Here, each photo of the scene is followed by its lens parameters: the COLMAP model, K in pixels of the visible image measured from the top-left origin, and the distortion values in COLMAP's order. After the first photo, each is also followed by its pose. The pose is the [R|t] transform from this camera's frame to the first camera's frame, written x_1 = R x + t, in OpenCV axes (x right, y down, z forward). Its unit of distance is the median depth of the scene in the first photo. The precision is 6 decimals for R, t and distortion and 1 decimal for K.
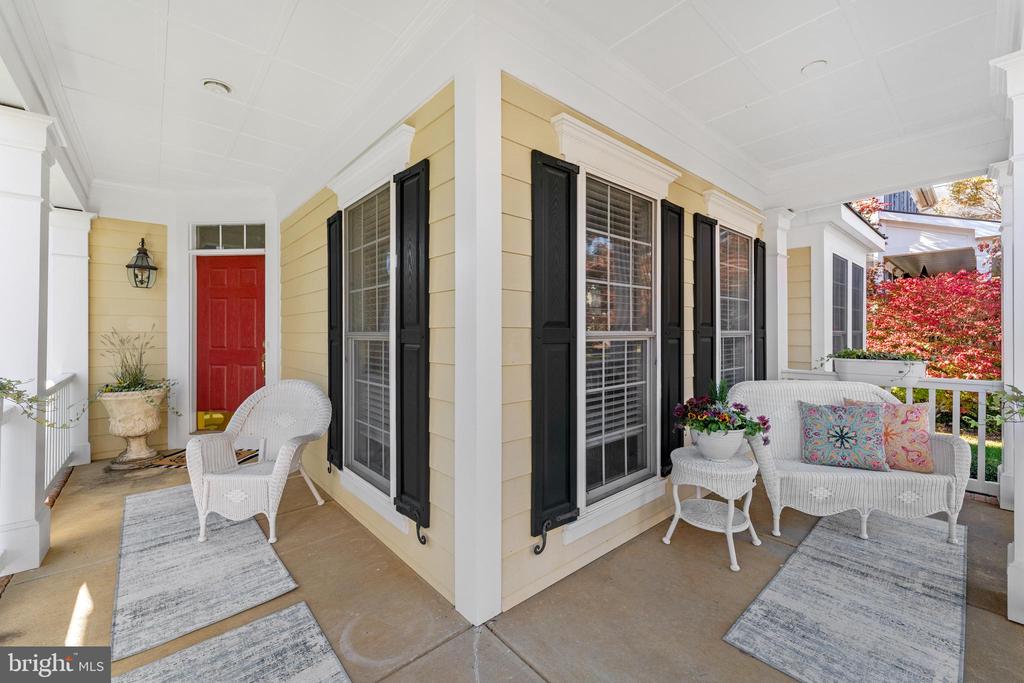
lens RADIAL K [[416.3, 0, 501.4], [0, 416.3, 330.1], [0, 0, 1]] dist [0.000015, -0.000016]
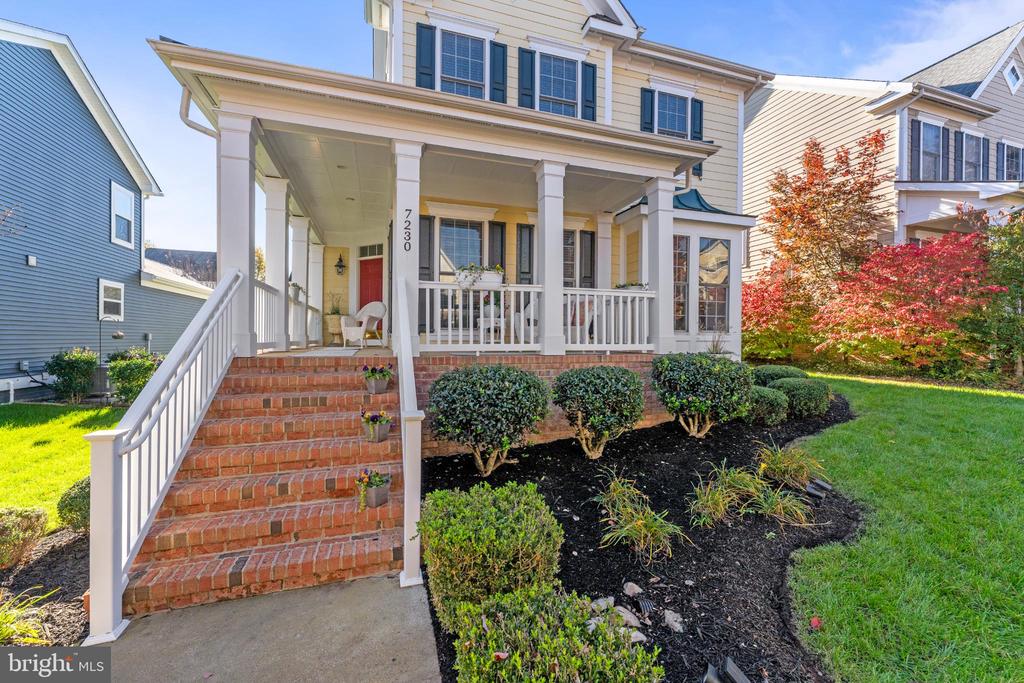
lens RADIAL K [[415.7, 0, 512.0], [0, 415.7, 341.5], [0, 0, 1]] dist [-0.000563, -0.000174]
pose [[0.922327, 0.009960, -0.386283, 0.963319], [-0.005099, 0.999894, 0.013606, 0.242256], [0.386378, -0.010580, 0.922280, -0.813759]]
